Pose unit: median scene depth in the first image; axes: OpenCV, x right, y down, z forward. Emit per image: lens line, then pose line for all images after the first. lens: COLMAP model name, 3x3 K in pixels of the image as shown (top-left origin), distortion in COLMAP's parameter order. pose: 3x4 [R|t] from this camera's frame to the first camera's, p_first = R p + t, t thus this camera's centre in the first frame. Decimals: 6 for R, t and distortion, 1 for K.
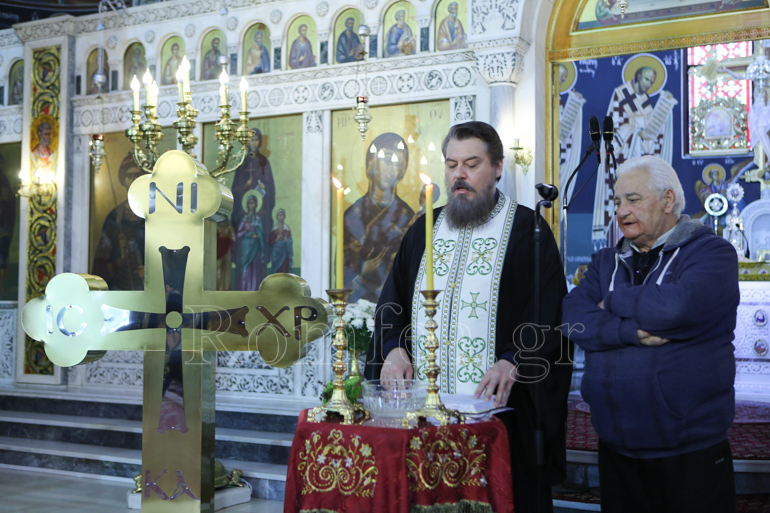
lens RADIAL K [[982.7, 0, 394.4], [0, 982.7, 254.7], [0, 0, 1]] dist [0.002770, 0.000000]
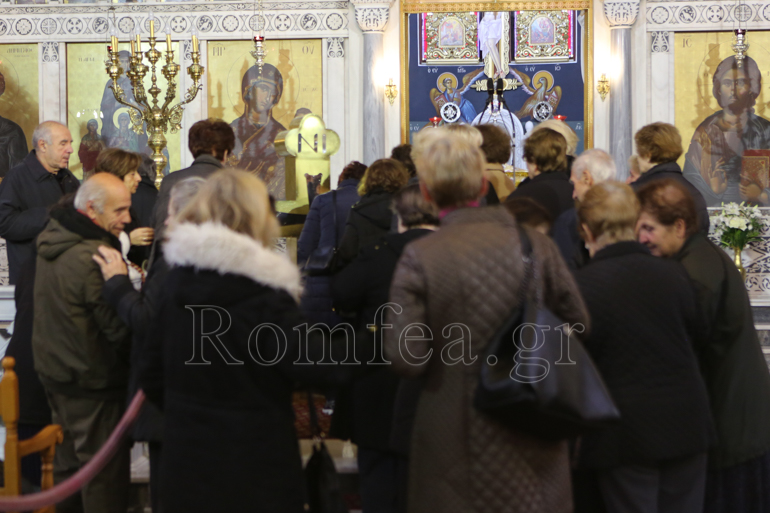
lens RADIAL K [[1559.6, 0, 360.6], [0, 1559.6, 226.5], [0, 0, 1]] dist [0.102107, 0.000000]
pose [[0.922077, -0.019195, 0.386531, -0.606362], [-0.003020, 0.998382, 0.056783, -0.035556], [-0.386995, -0.053525, 0.920527, -0.743049]]
